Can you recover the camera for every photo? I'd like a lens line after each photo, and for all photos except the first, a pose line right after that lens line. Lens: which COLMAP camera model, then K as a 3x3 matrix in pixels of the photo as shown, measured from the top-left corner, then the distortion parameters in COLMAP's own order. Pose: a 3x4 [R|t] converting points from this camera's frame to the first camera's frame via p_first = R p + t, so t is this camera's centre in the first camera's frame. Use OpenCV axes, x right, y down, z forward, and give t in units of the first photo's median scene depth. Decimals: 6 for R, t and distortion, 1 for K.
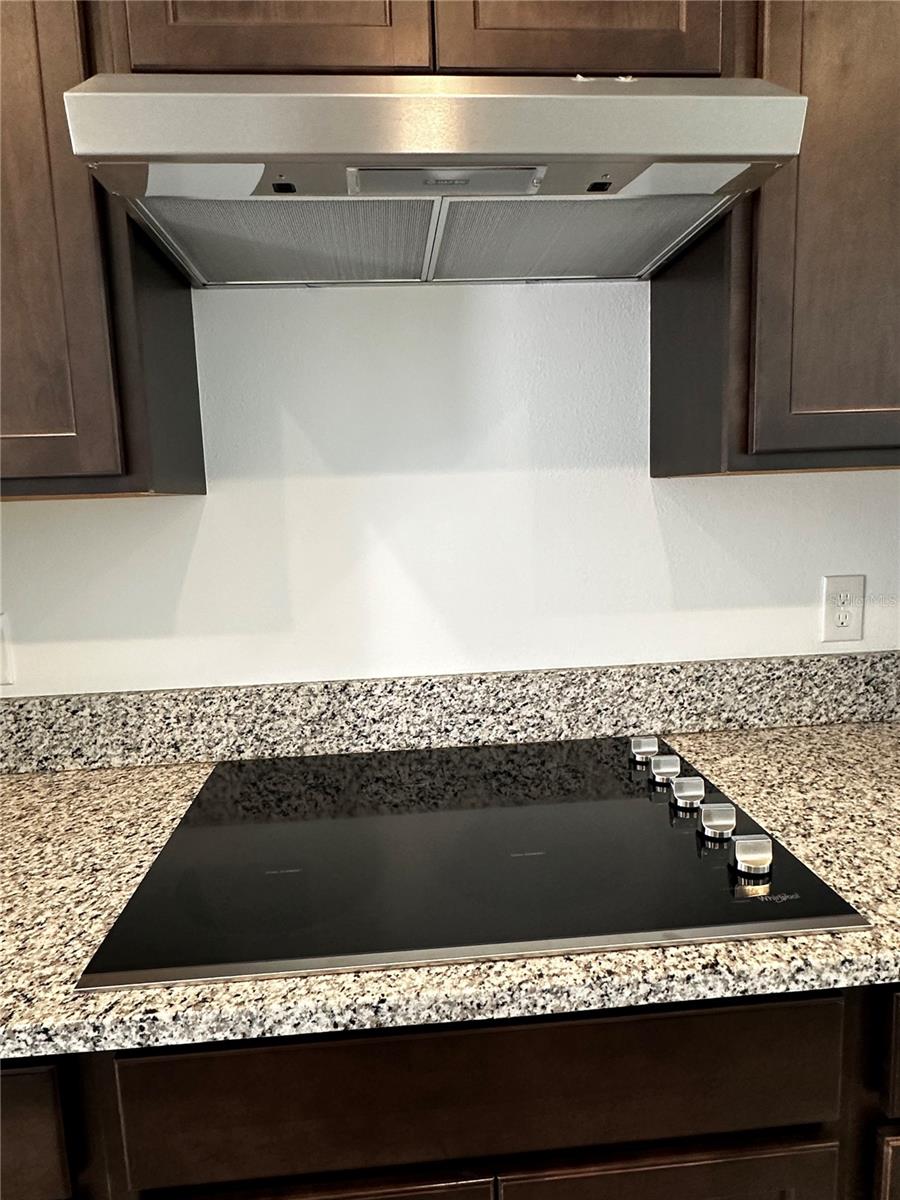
lens RADIAL K [[707.5, 0, 447.6], [0, 707.5, 599.1], [0, 0, 1]] dist [0.000842, 0.000148]
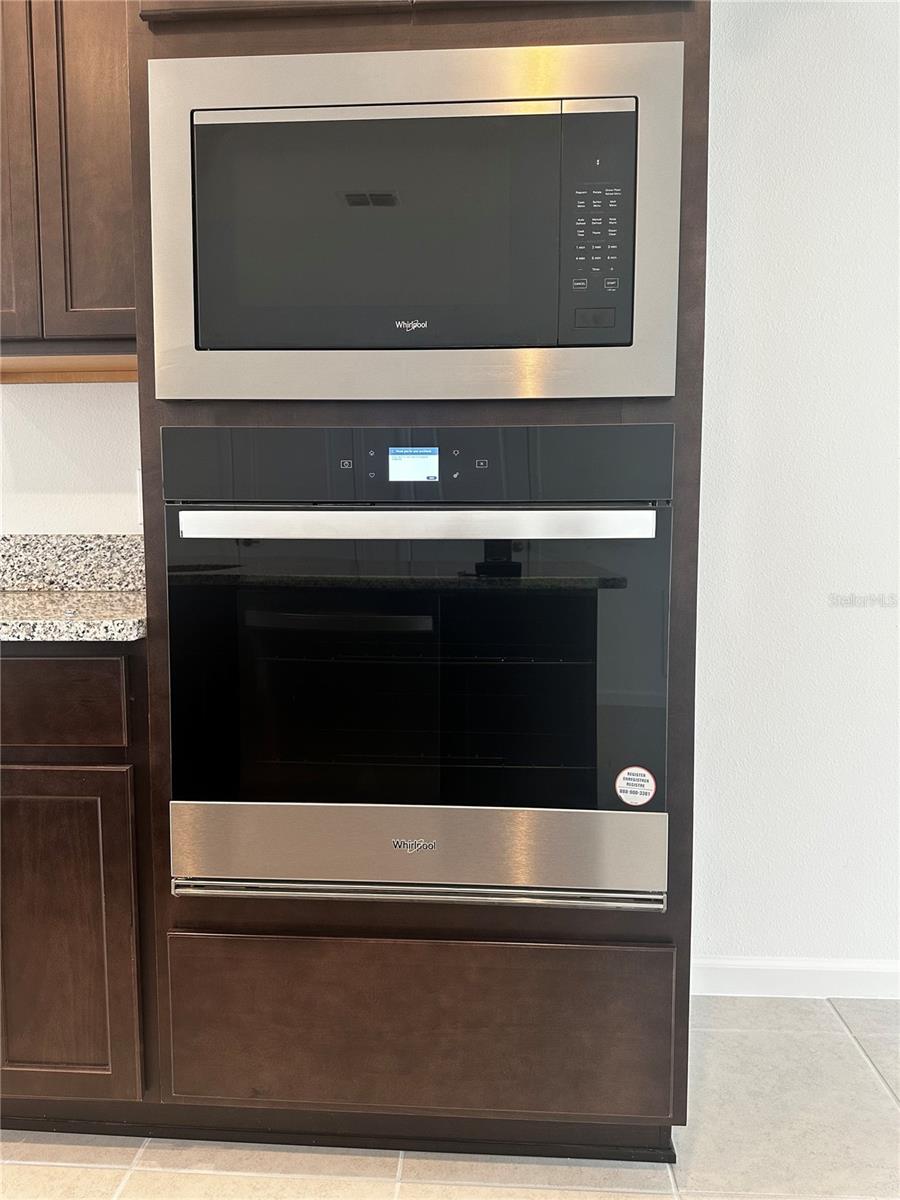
lens RADIAL K [[846.9, 0, 450.1], [0, 846.9, 600.0], [0, 0, 1]] dist [0.010576, -0.031387]
pose [[0.989085, 0.042693, -0.141028, 1.291928], [-0.051208, 0.997042, -0.057313, 0.250869], [0.138164, 0.063910, 0.988345, -0.354594]]
